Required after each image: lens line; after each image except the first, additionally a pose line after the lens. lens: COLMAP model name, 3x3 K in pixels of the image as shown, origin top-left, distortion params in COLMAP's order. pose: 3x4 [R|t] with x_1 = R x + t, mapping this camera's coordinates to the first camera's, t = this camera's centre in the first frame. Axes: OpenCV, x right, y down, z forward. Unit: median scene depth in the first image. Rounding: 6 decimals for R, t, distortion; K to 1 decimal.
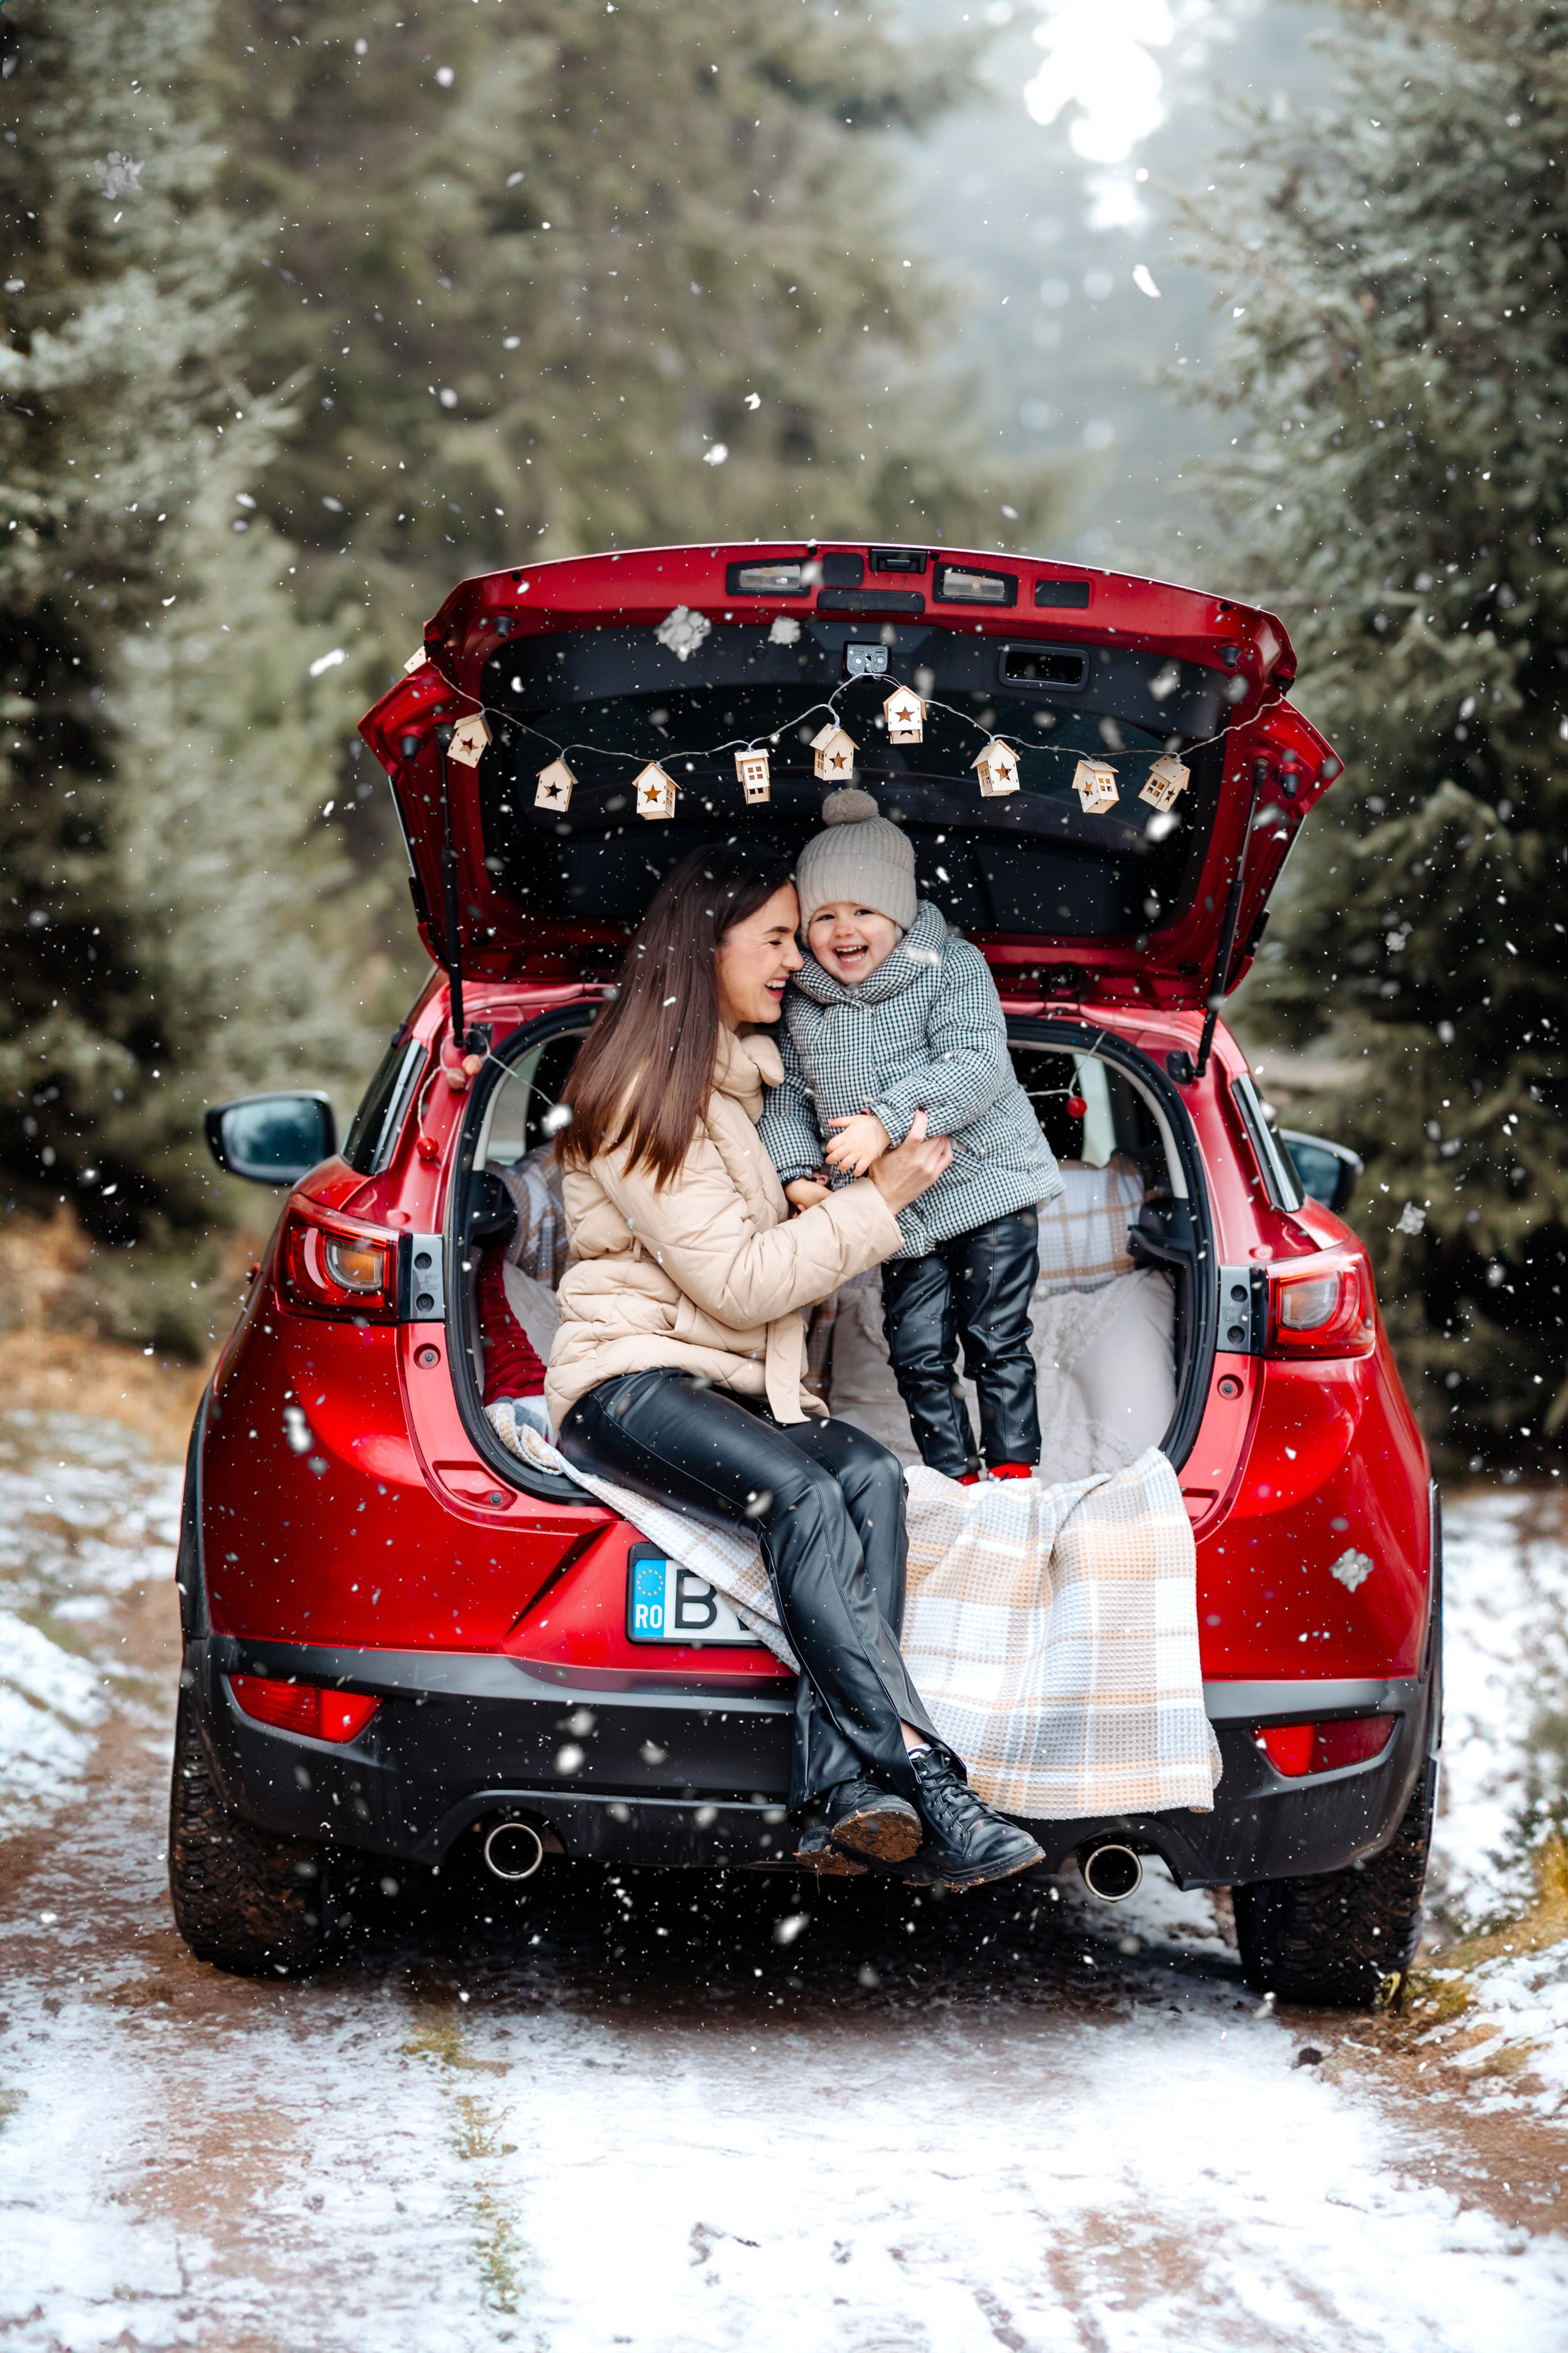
lens RADIAL K [[4895.3, 0, 789.6], [0, 4895.3, 1246.3], [0, 0, 1]] dist [-0.057523, -0.115141]
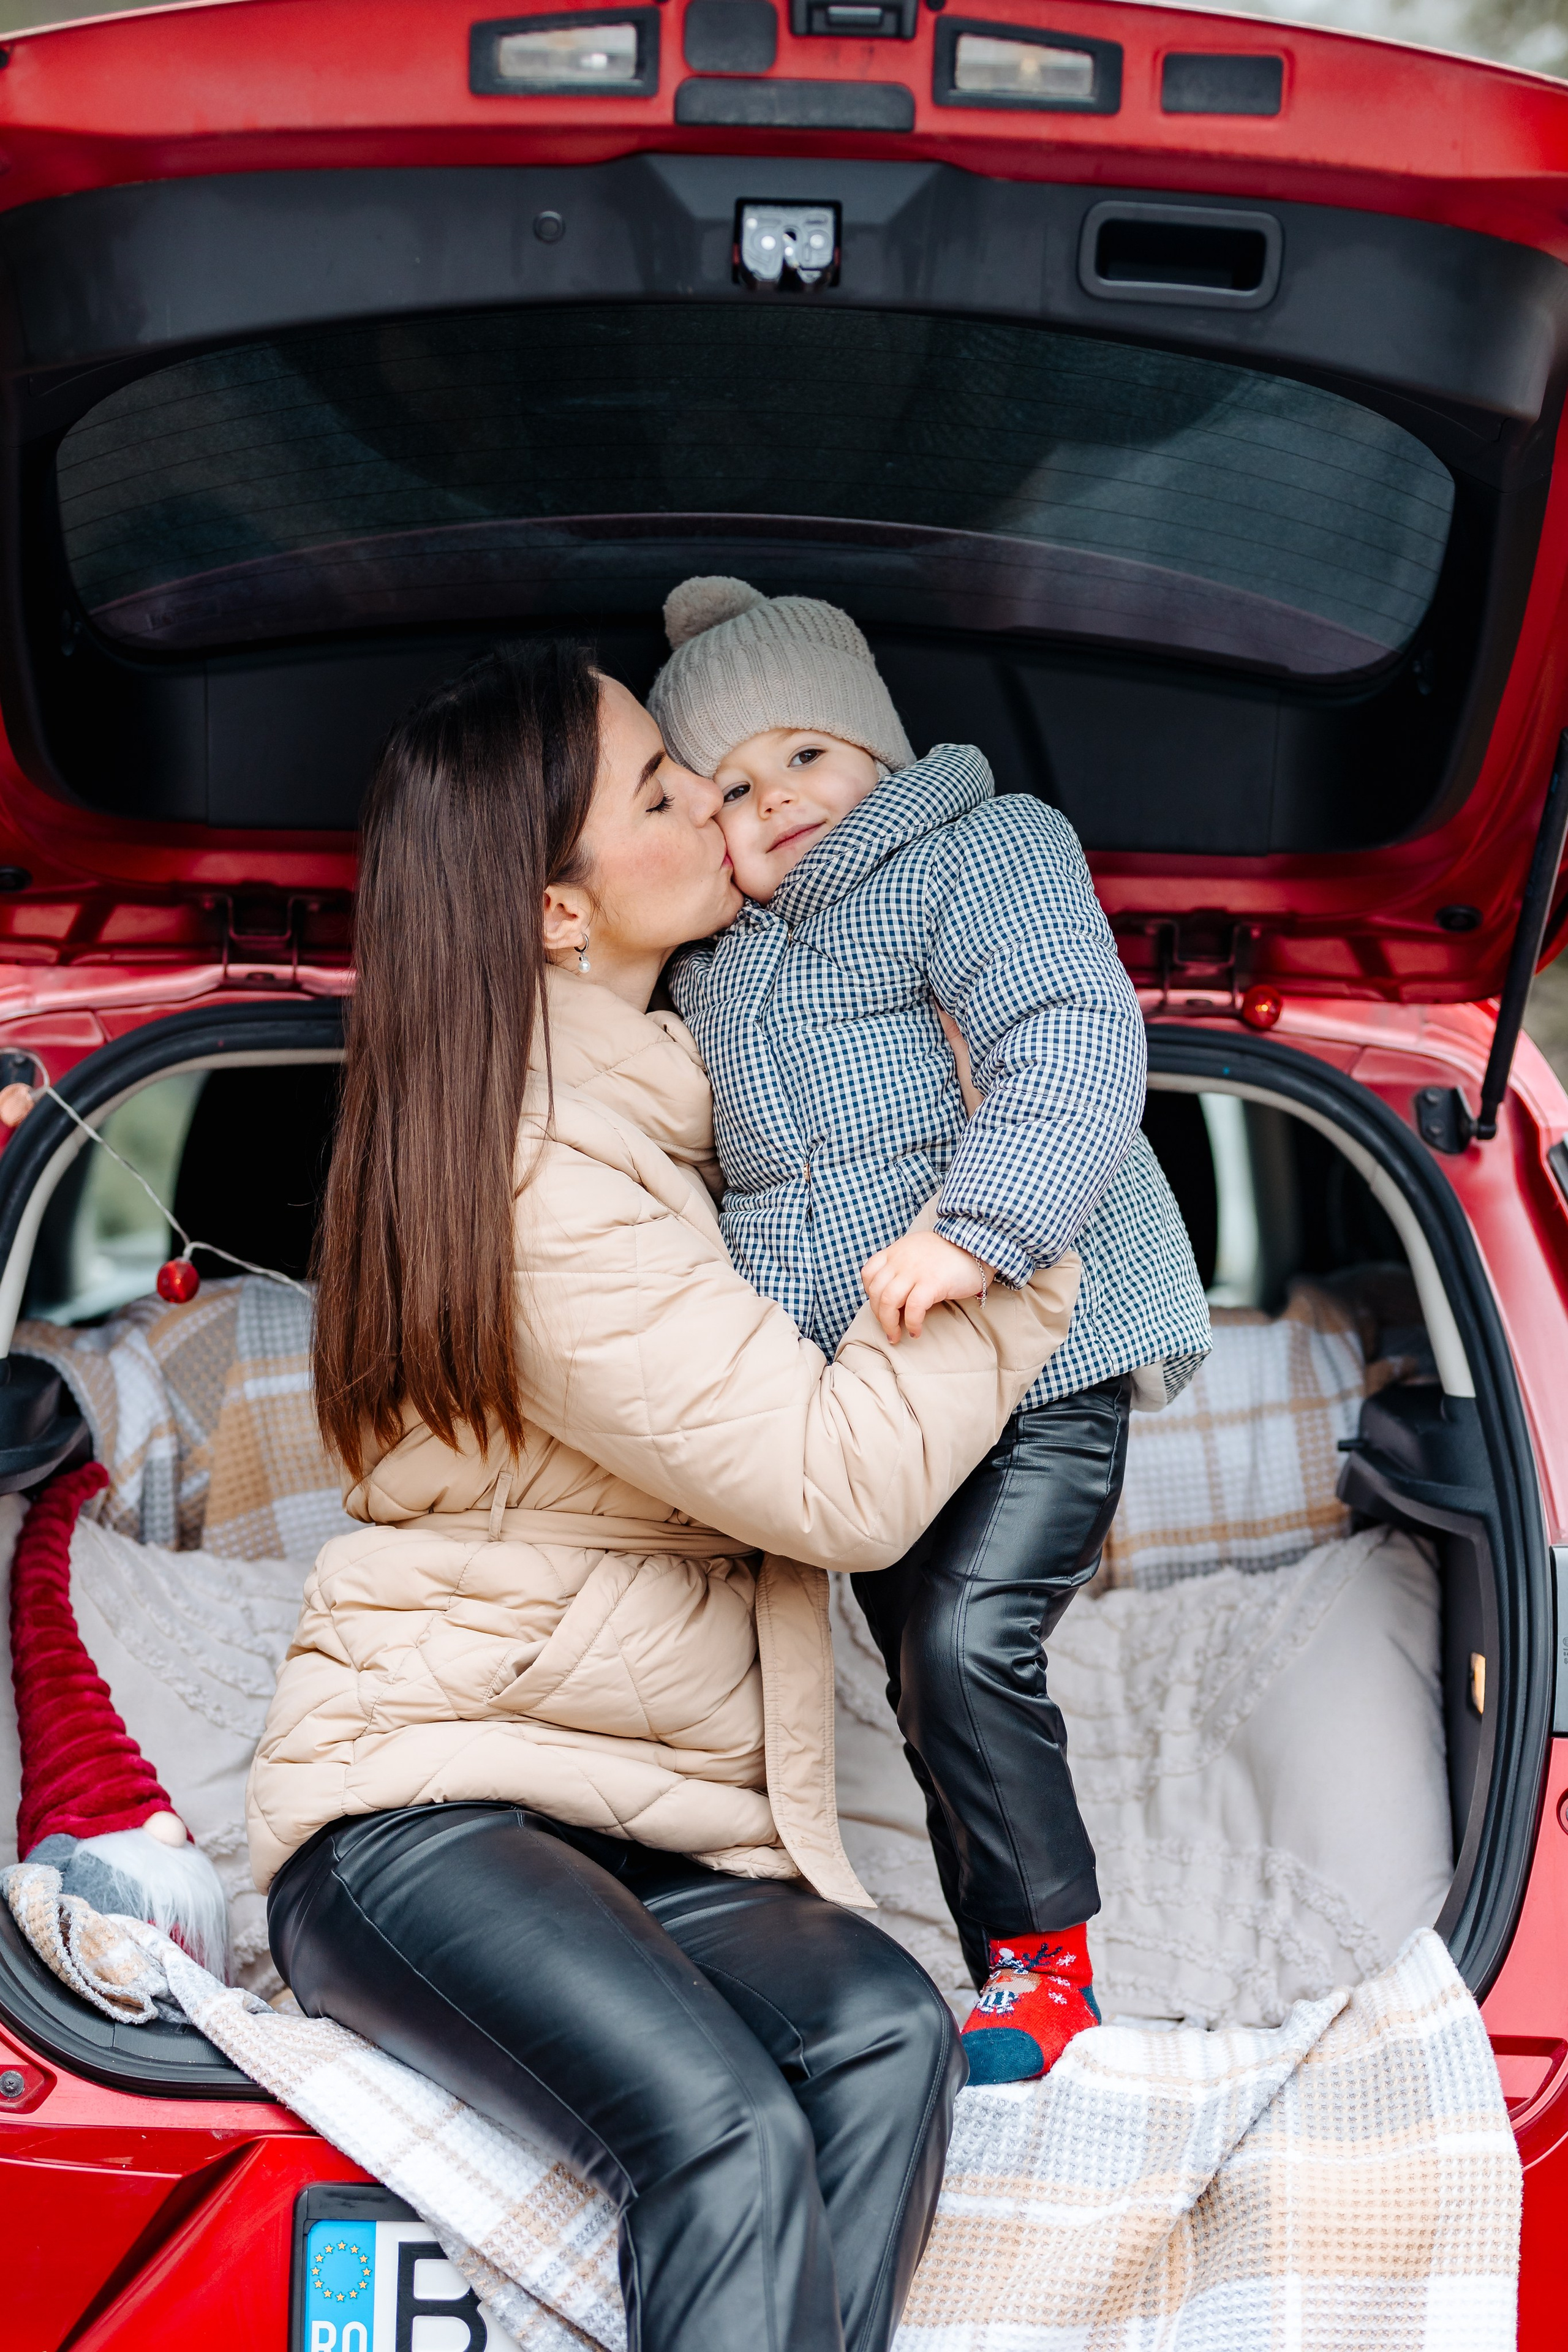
lens RADIAL K [[5758.8, 0, 684.9], [0, 5758.8, 1127.1], [0, 0, 1]] dist [0.000736, -0.003958]
pose [[0.999884, -0.013005, -0.007937, 0.008983], [0.012838, 0.999700, -0.020846, -0.025980], [0.008206, 0.020742, 0.999751, 0.443739]]
